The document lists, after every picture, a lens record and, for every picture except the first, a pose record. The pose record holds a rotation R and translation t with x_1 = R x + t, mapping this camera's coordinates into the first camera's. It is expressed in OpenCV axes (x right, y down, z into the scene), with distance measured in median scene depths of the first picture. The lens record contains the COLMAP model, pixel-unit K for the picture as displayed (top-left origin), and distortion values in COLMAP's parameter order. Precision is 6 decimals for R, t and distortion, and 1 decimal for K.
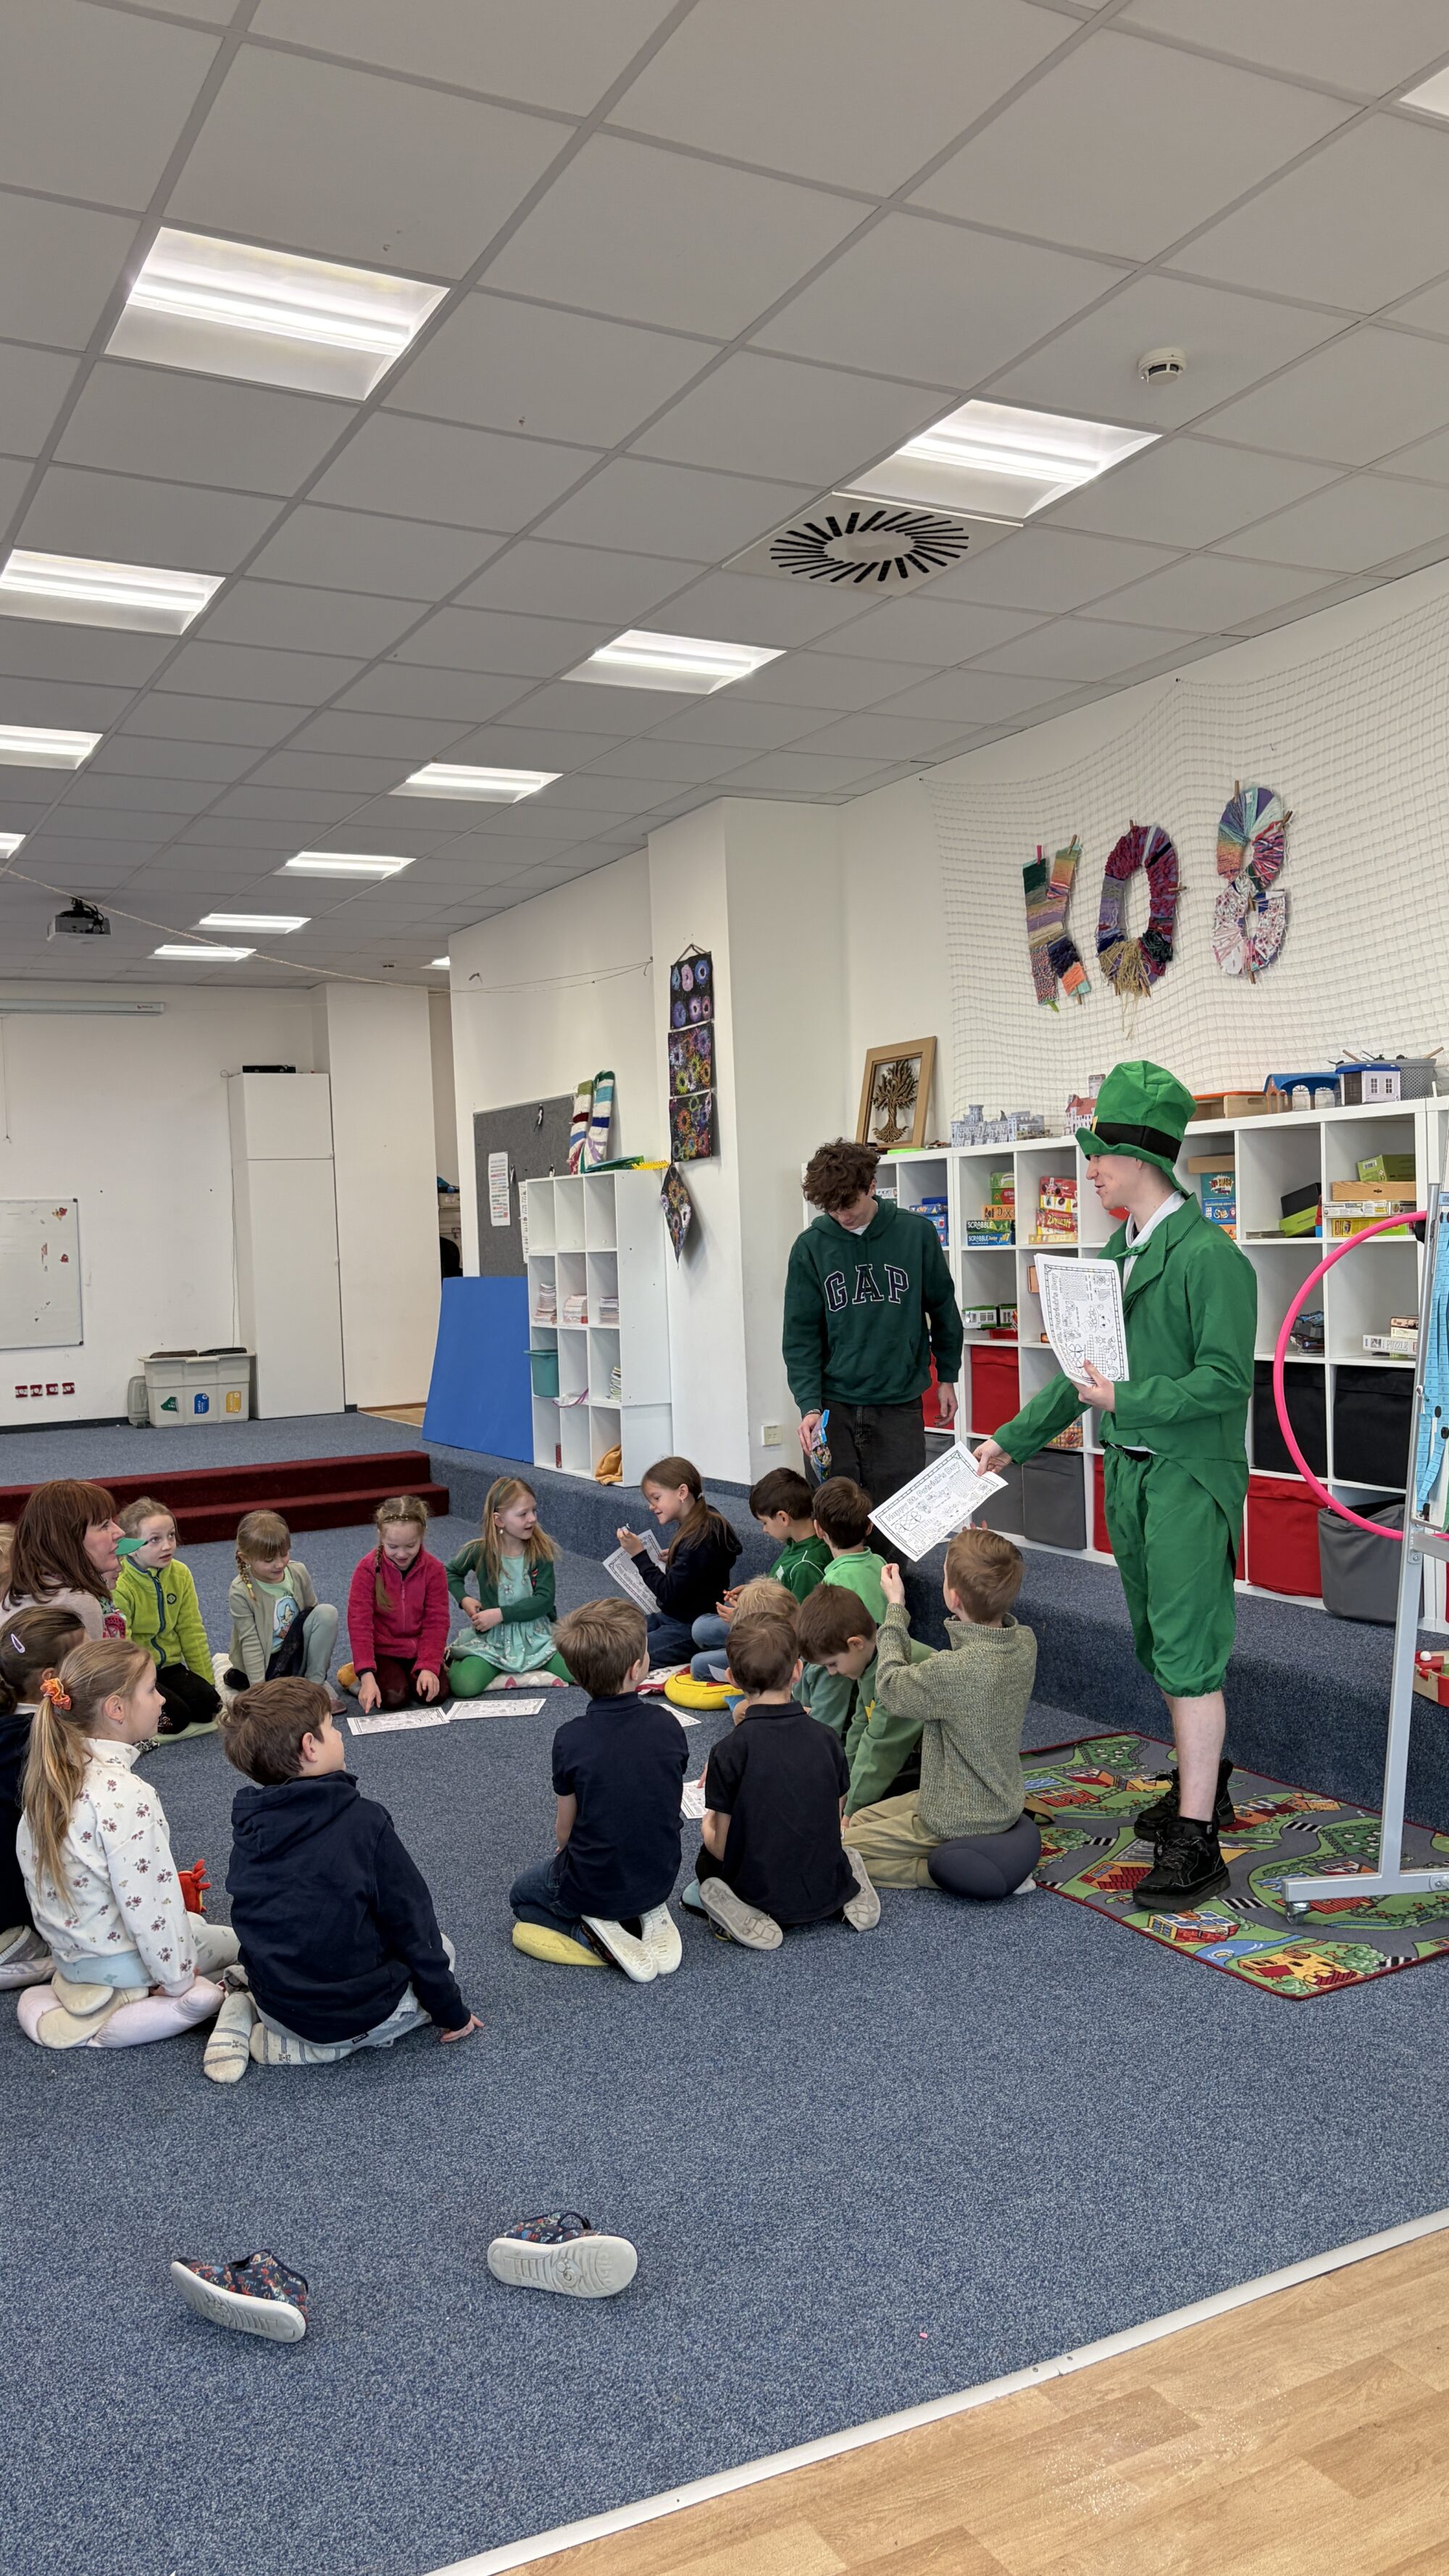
lens RADIAL K [[1952.9, 0, 715.7], [0, 1952.9, 1301.5], [0, 0, 1]] dist [0.069413, -0.005758]
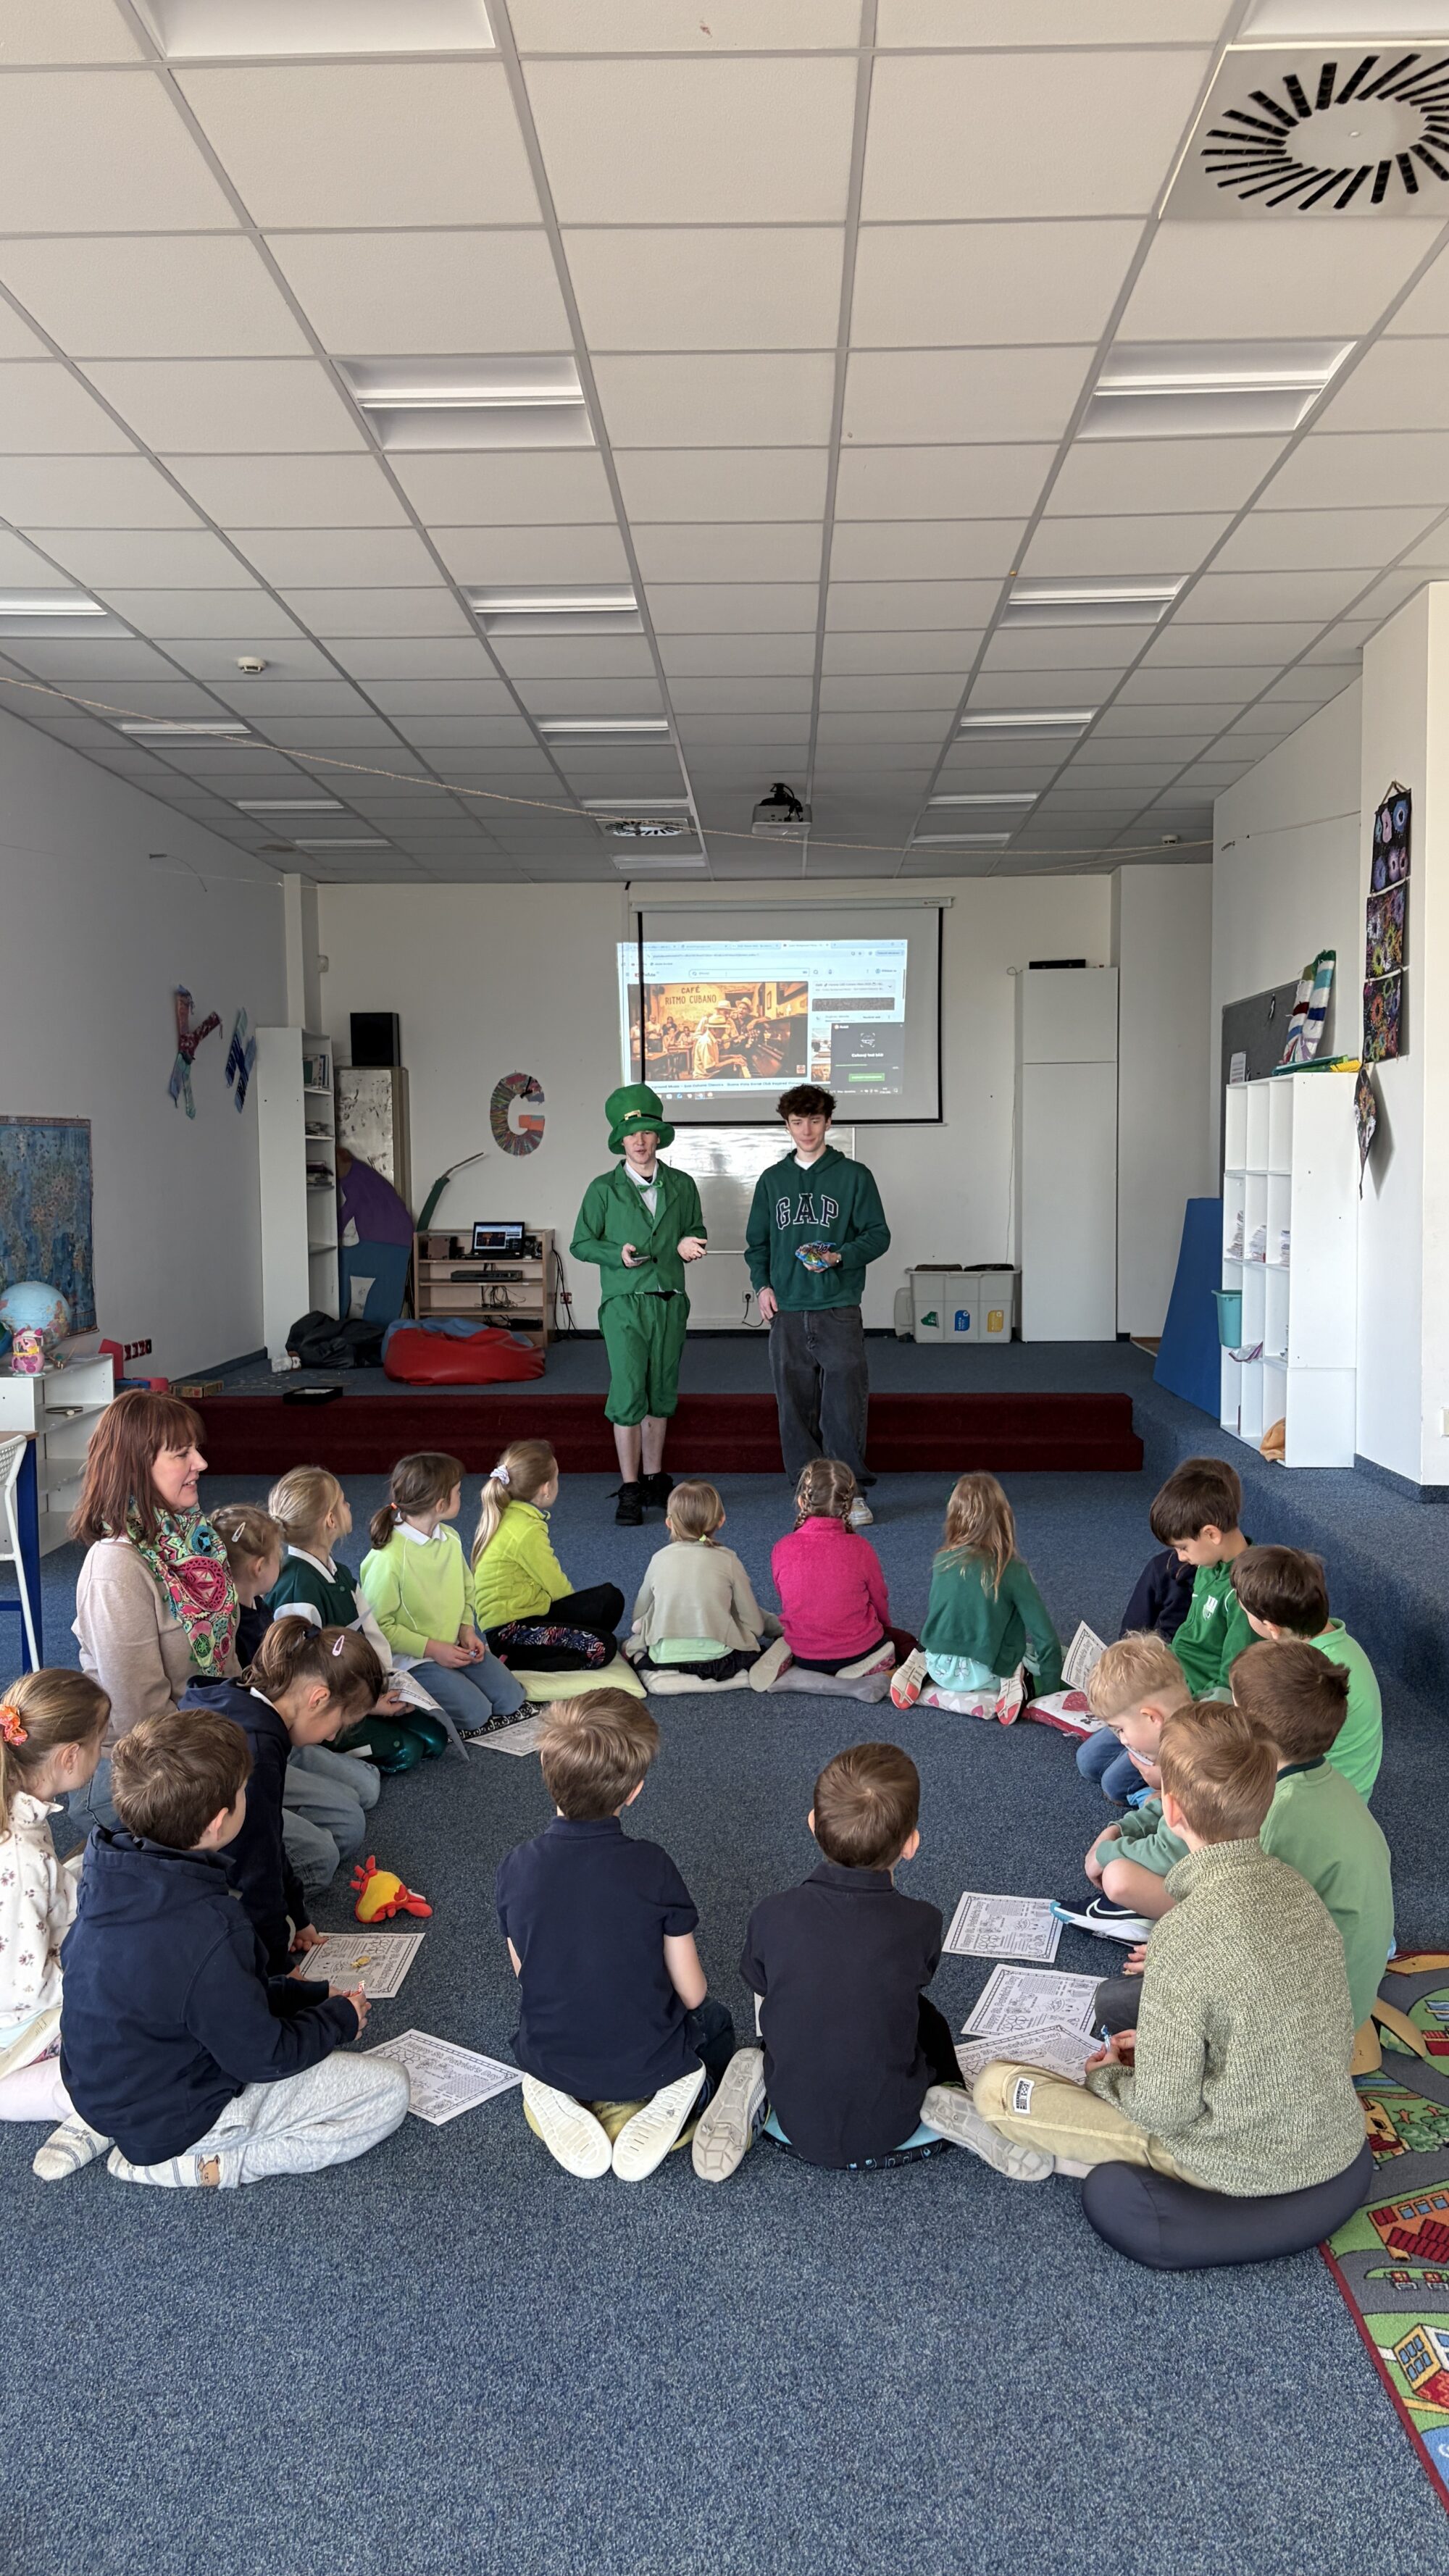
lens RADIAL K [[1952.9, 0, 743.5], [0, 1952.9, 1288.4], [0, 0, 1]] dist [0.069413, -0.005758]
pose [[0.875369, 0.059742, -0.479749, 0.176898], [-0.040642, 0.997916, 0.050110, -0.012154], [0.481743, -0.024366, 0.875974, 0.216605]]
